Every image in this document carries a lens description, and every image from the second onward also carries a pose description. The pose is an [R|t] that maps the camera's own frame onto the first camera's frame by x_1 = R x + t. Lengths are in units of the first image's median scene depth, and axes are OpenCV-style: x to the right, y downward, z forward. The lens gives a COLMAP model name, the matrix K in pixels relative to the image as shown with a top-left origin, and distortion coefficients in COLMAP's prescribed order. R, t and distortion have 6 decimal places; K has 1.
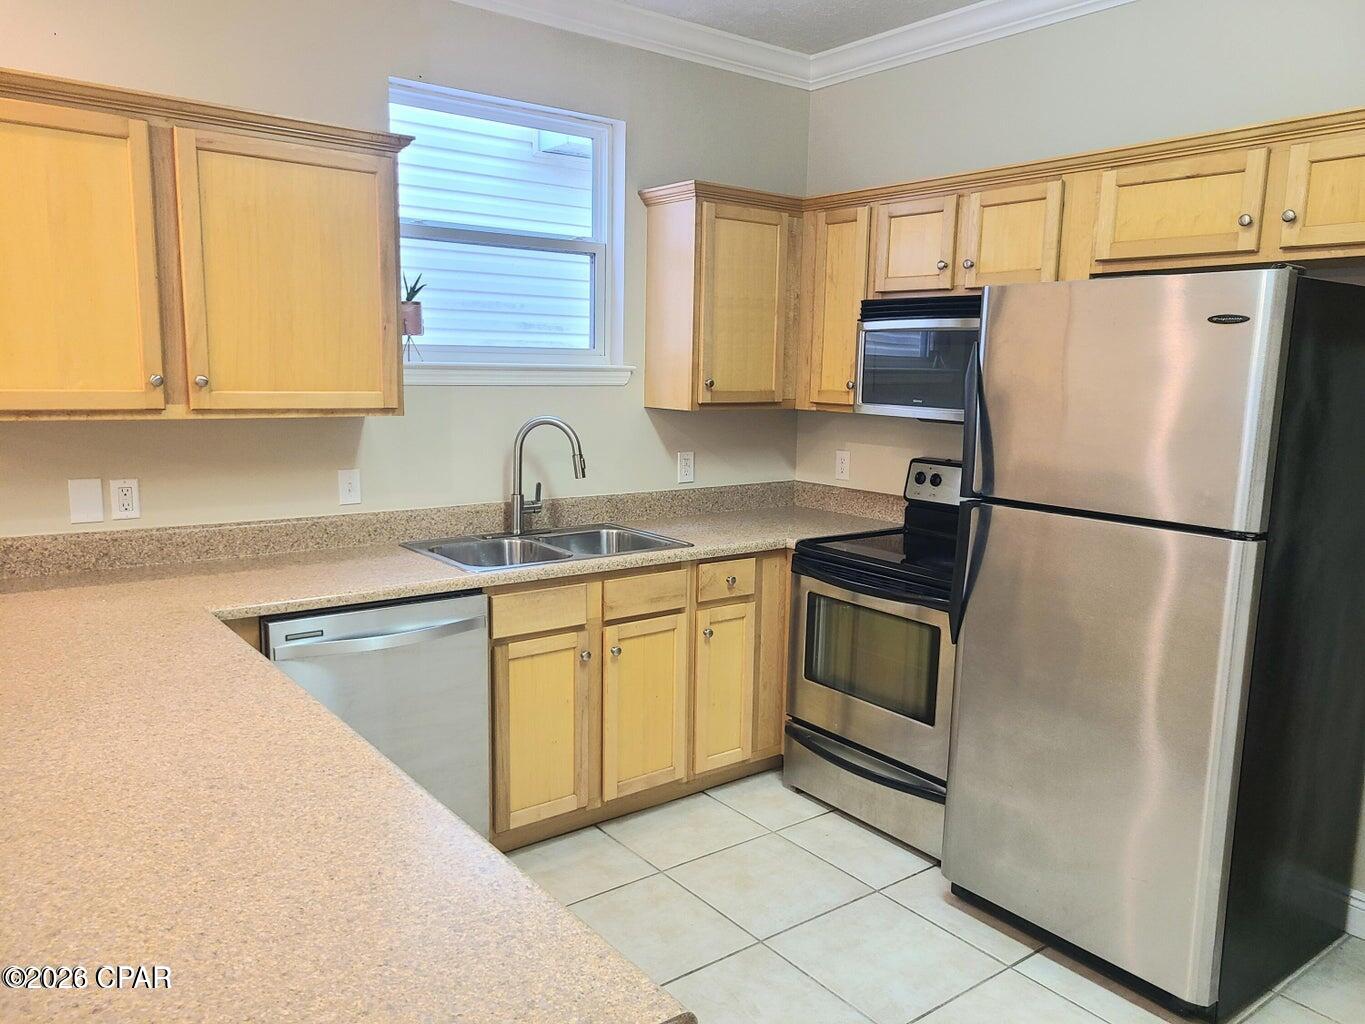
lens RADIAL K [[1019.6, 0, 683.5], [0, 1019.6, 517.2], [0, 0, 1]] dist [0.037551, -0.016842]
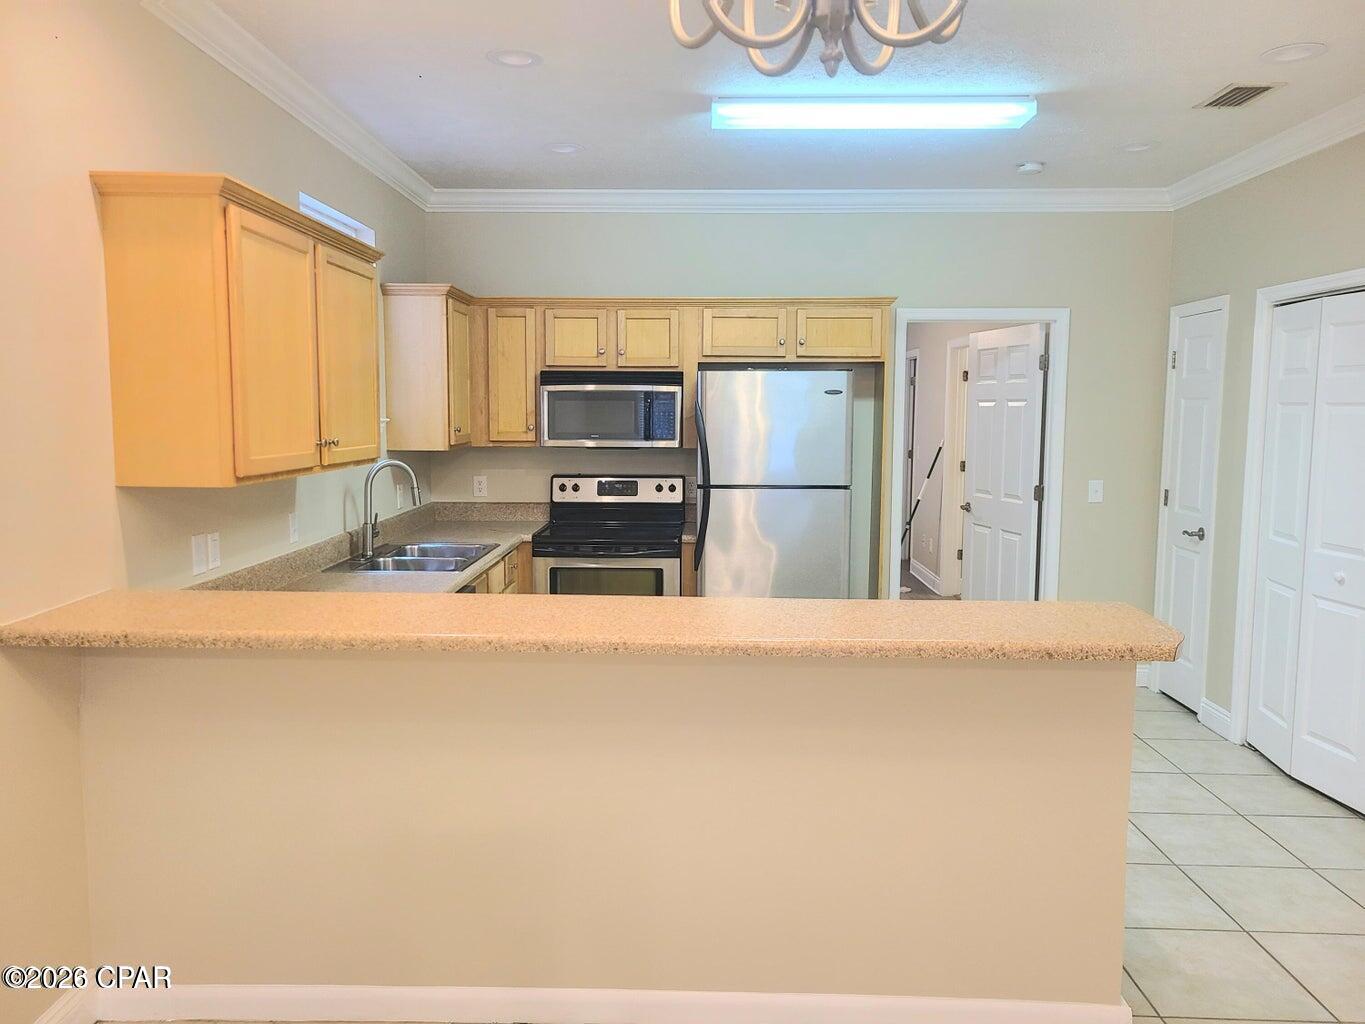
lens RADIAL K [[1019.6, 0, 680.0], [0, 1019.6, 504.2], [0, 0, 1]] dist [0.037551, -0.016842]
pose [[0.632670, -0.092328, 0.768898, -0.984554], [0.128379, 0.991634, 0.013440, -0.014744], [-0.763706, 0.090207, 0.639231, -0.104866]]
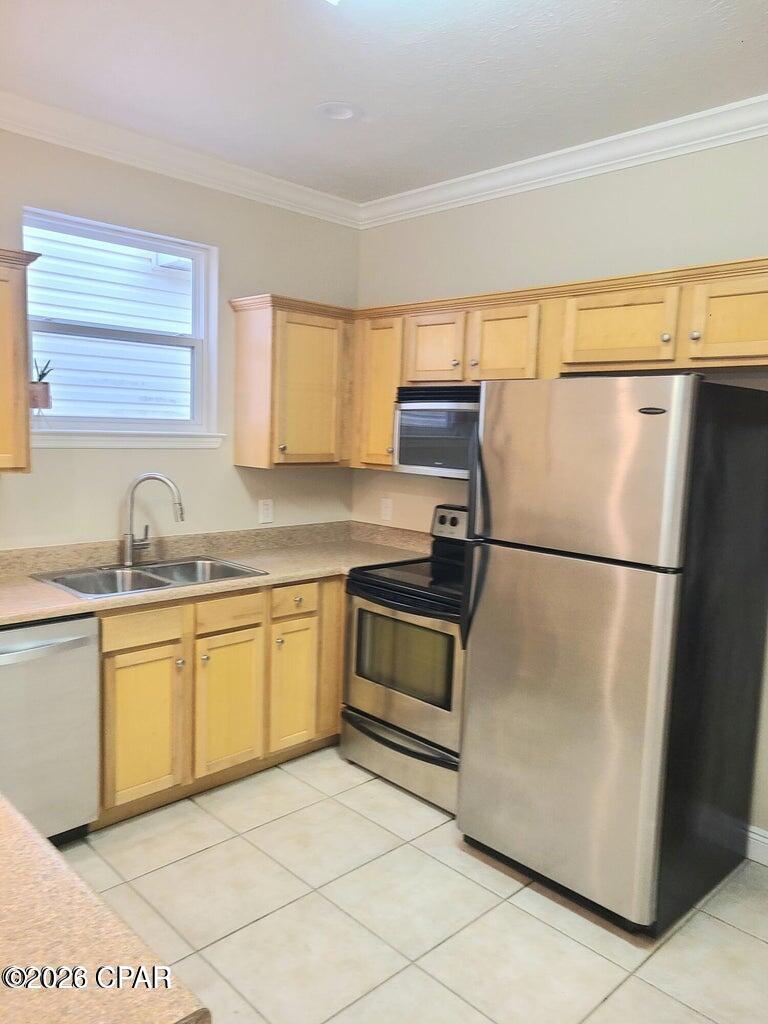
lens RADIAL K [[764.9, 0, 365.3], [0, 764.9, 511.1], [0, 0, 1]] dist [0.037551, -0.016842]
pose [[0.994178, 0.000186, 0.107750, 0.029244], [0.003824, 0.999308, -0.037009, -0.016422], [-0.107682, 0.037205, 0.993489, 0.024417]]
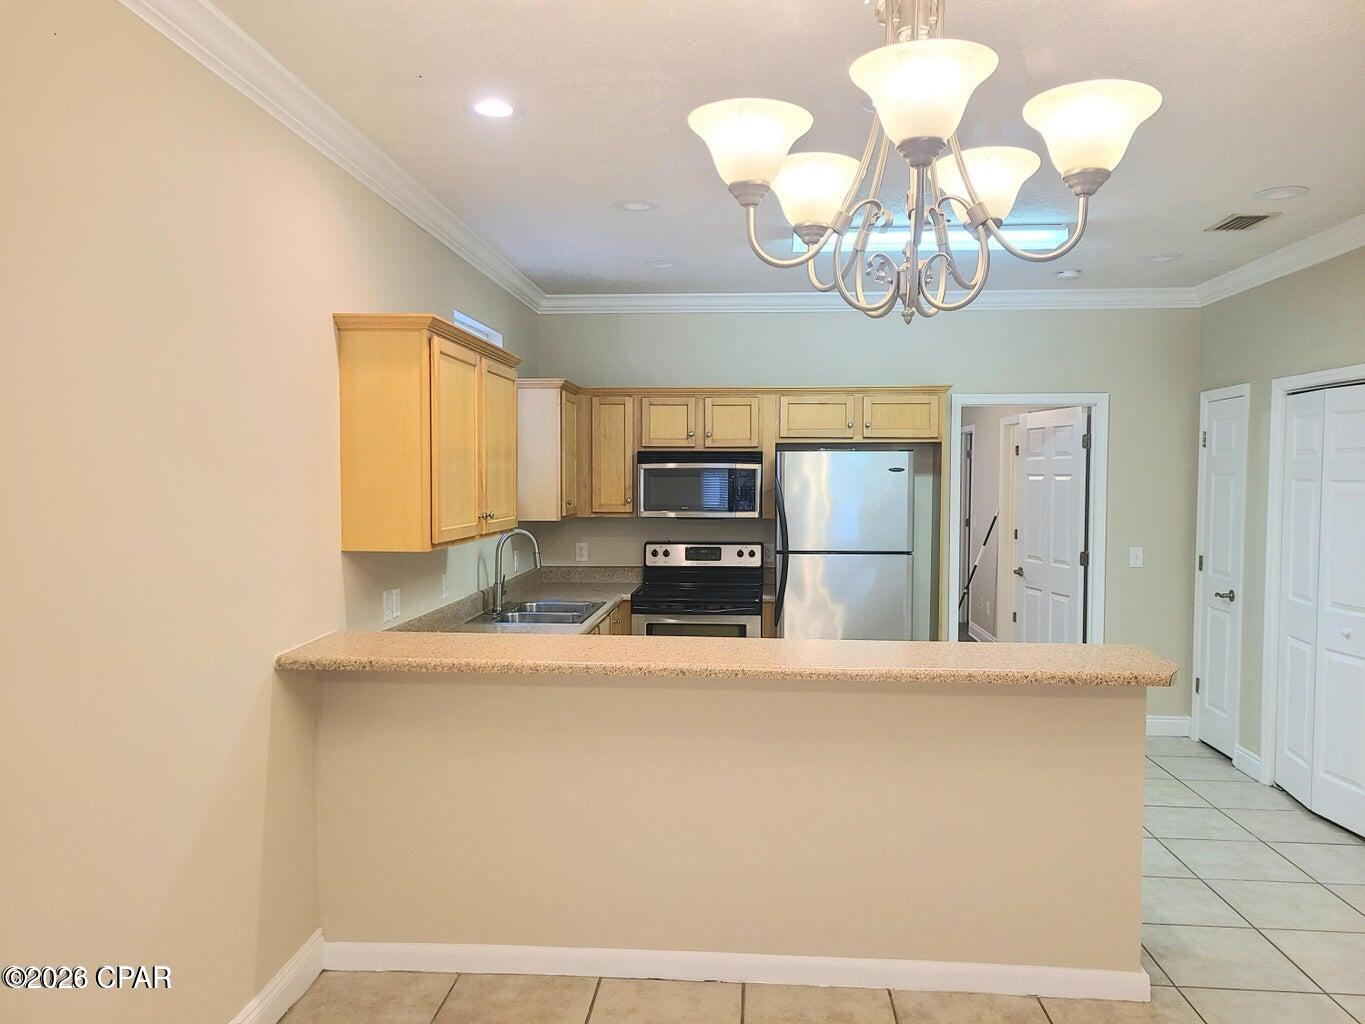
lens RADIAL K [[1019.6, 0, 689.0], [0, 1019.6, 519.7], [0, 0, 1]] dist [0.037551, -0.016842]
pose [[0.667829, -0.053852, 0.742364, -1.189511], [0.127133, 0.990975, -0.042482, -0.017171], [-0.733377, 0.122750, 0.668649, -0.217033]]
